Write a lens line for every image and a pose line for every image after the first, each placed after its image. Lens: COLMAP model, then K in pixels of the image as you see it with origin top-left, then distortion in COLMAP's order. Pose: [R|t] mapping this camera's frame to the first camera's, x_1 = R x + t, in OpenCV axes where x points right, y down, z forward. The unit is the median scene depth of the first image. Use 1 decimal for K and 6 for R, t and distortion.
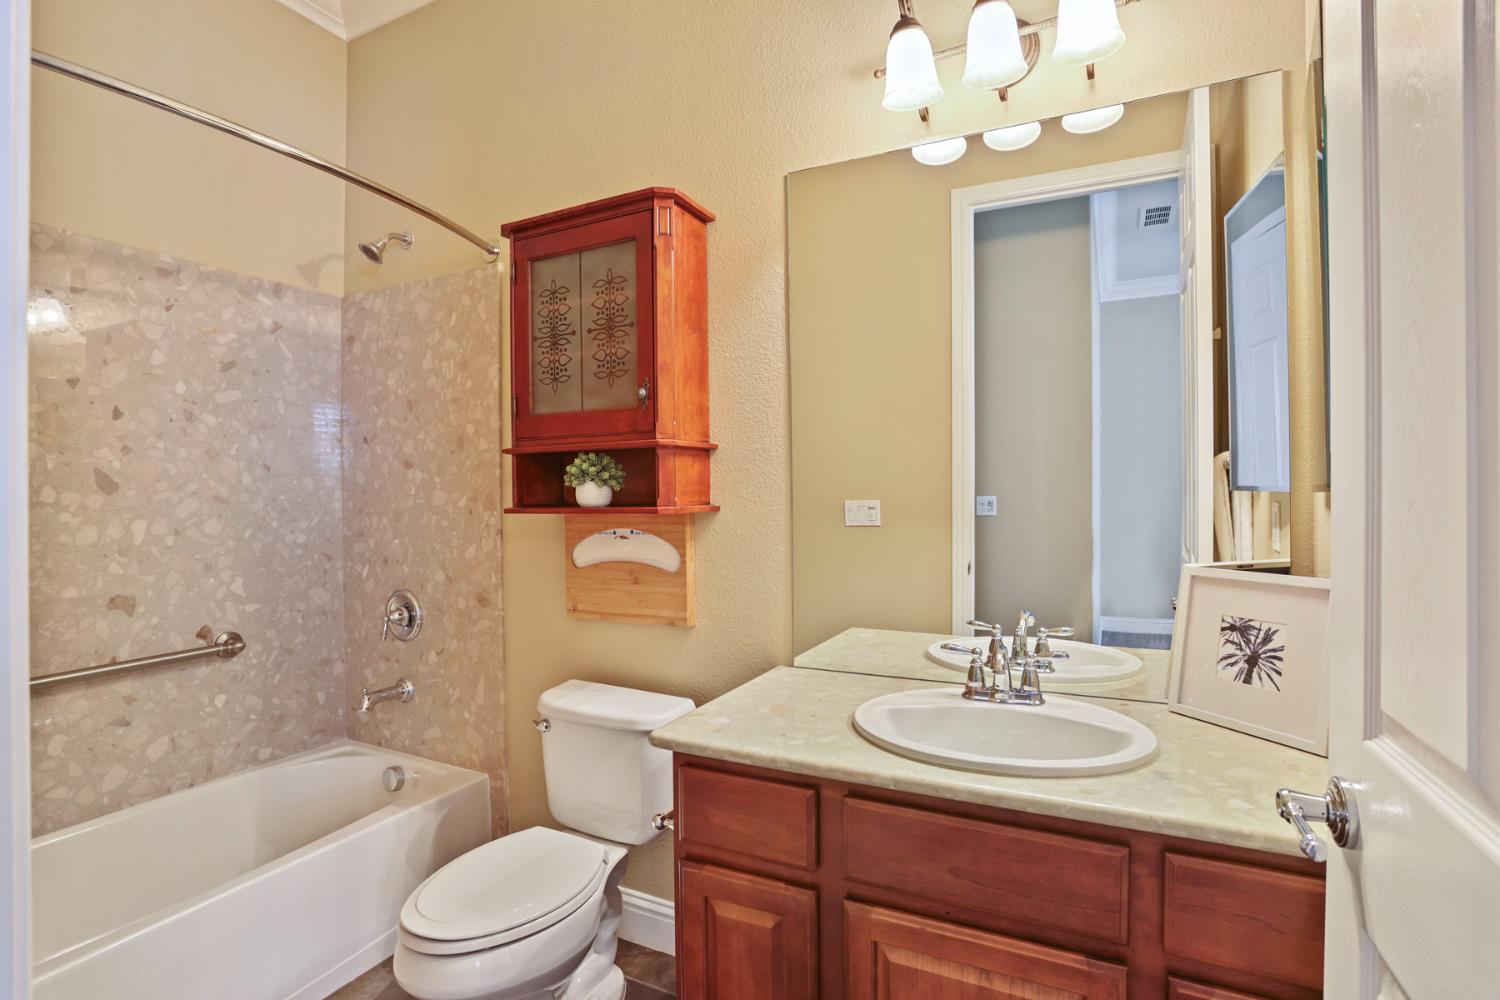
lens RADIAL K [[733.4, 0, 749.2], [0, 733.4, 496.5], [0, 0, 1]] dist [-0.053134, 0.016247]
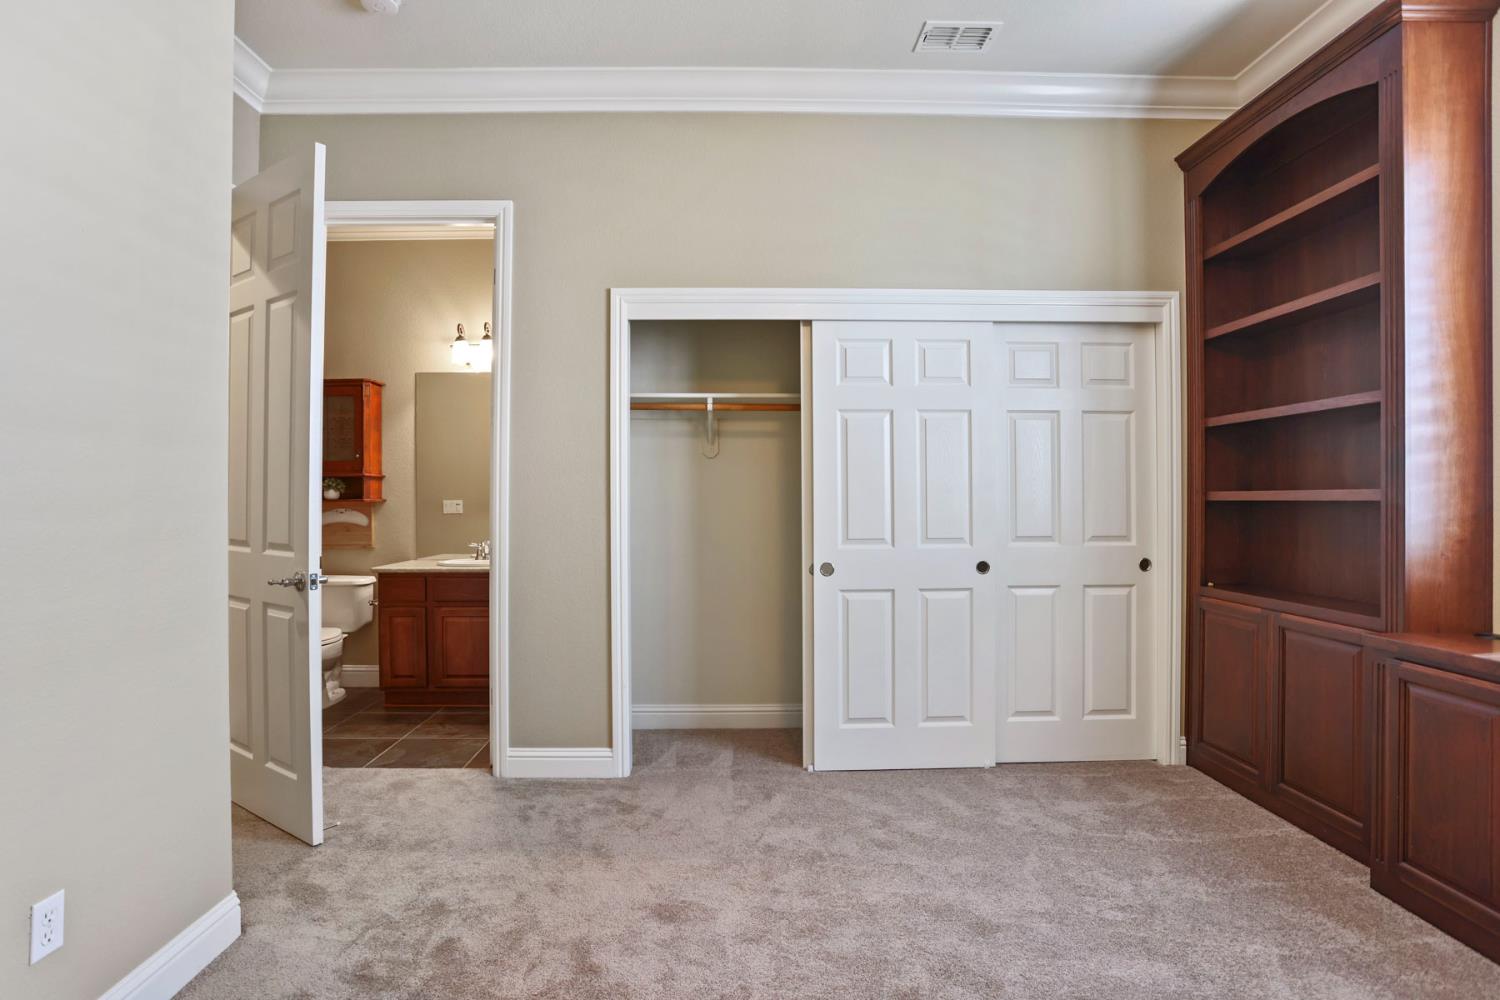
lens RADIAL K [[783.6, 0, 750.1], [0, 783.6, 502.1], [0, 0, 1]] dist [-0.054451, 0.016672]
pose [[0.888927, 0.007022, 0.457996, -0.155022], [-0.002405, 0.999940, -0.010664, 0.048554], [-0.458043, 0.008378, 0.888890, -2.023505]]
